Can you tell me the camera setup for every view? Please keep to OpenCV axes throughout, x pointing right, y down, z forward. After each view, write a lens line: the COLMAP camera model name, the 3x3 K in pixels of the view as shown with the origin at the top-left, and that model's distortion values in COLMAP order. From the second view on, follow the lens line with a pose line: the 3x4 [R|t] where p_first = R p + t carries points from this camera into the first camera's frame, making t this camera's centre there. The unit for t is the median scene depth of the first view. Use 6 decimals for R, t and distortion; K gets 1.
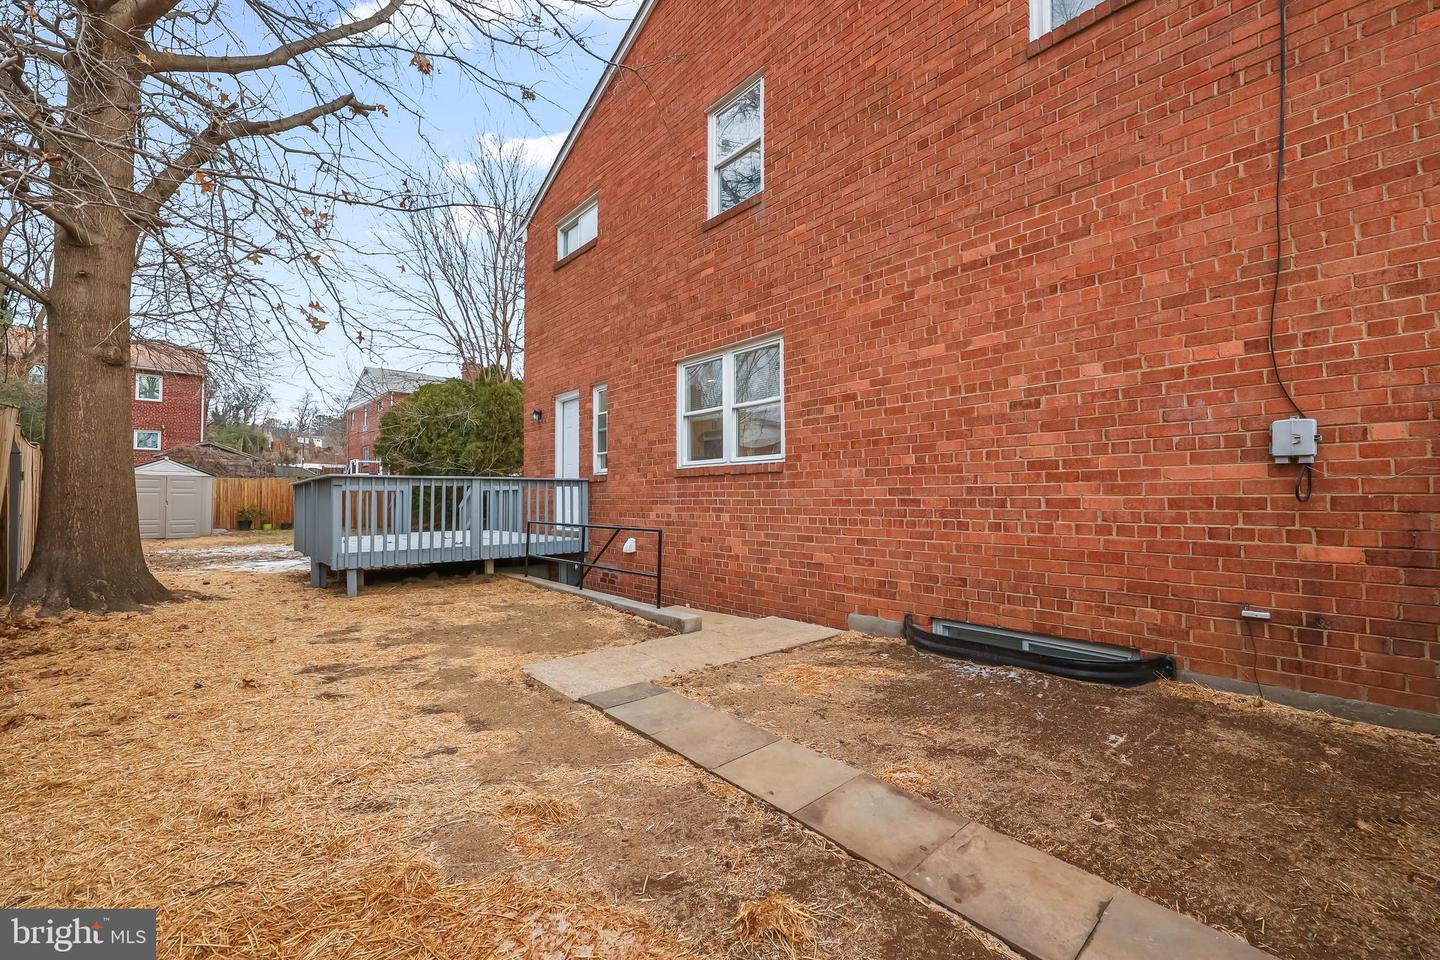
lens RADIAL K [[591.6, 0, 718.1], [0, 591.6, 480.6], [0, 0, 1]] dist [-0.000563, 0.001444]
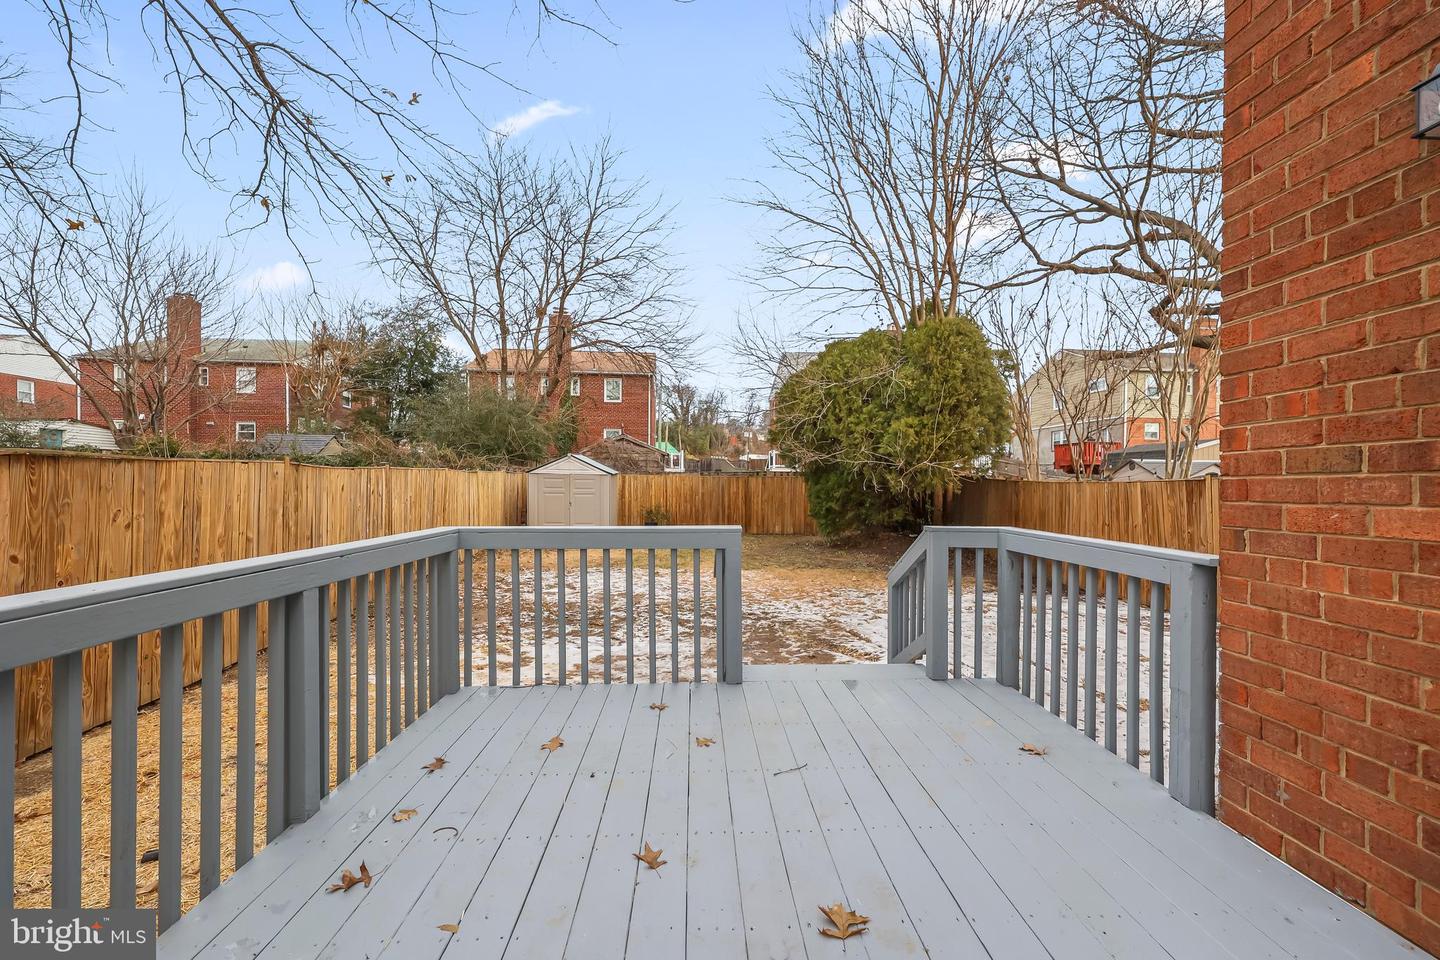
lens RADIAL K [[591.6, 0, 714.9], [0, 591.6, 480.5], [0, 0, 1]] dist [-0.000563, 0.001444]
pose [[0.775943, 0.006818, -0.630766, -0.159636], [0.006576, 0.999800, 0.018897, -0.011820], [0.630769, -0.018811, 0.775743, 0.362510]]
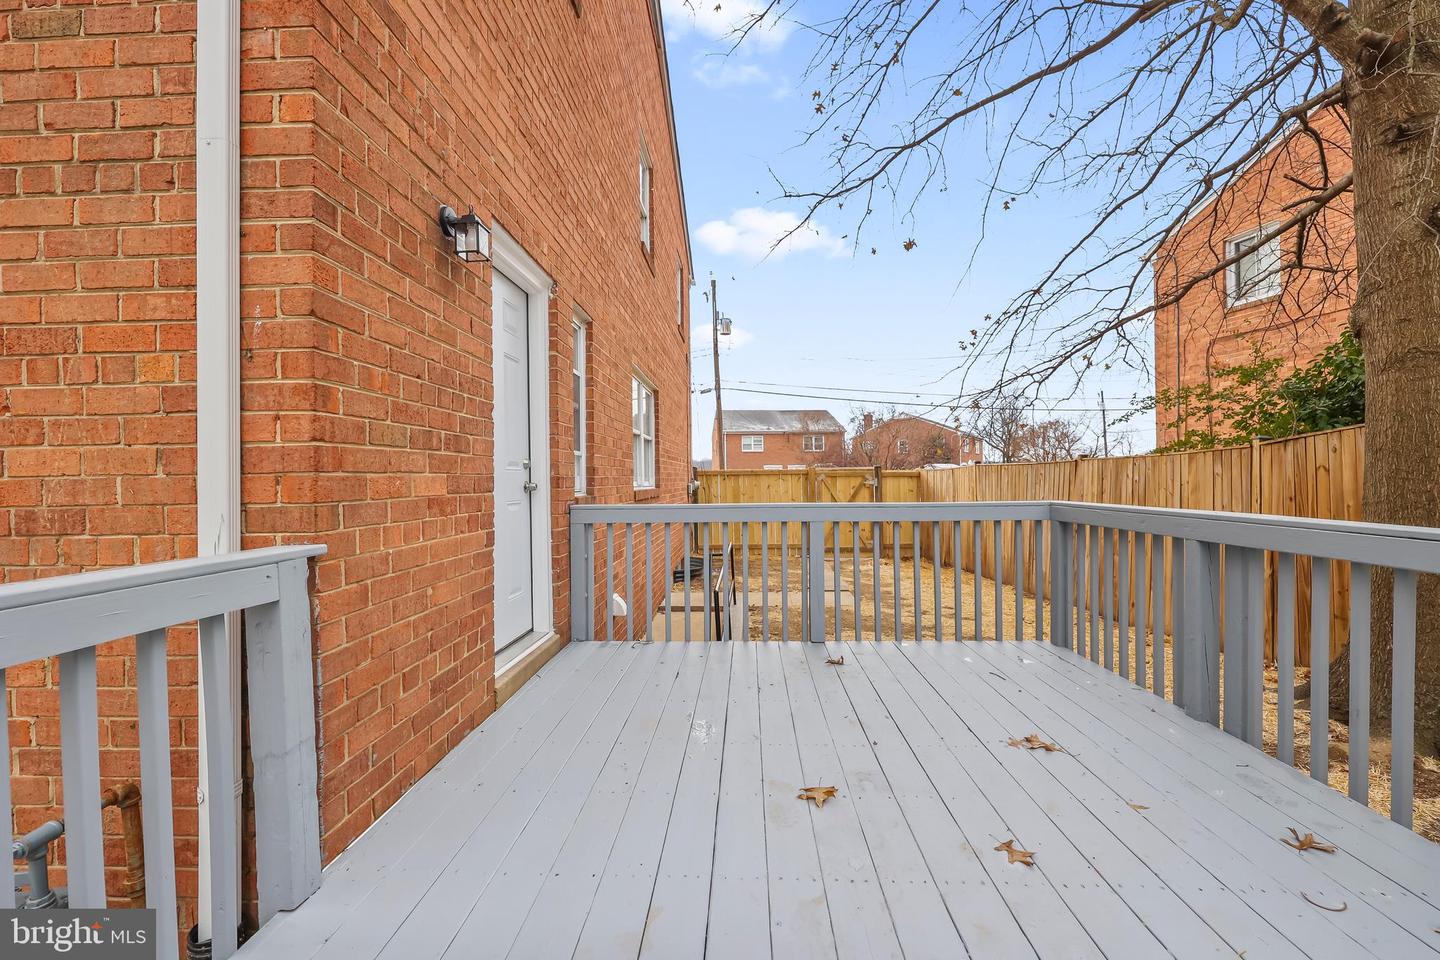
lens RADIAL K [[591.6, 0, 717.5], [0, 591.6, 486.5], [0, 0, 1]] dist [-0.000563, 0.001444]
pose [[-0.723042, 0.005554, 0.690782, -0.395090], [-0.002415, 0.999941, -0.010568, 0.010377], [-0.690800, -0.009310, -0.722986, 0.754720]]
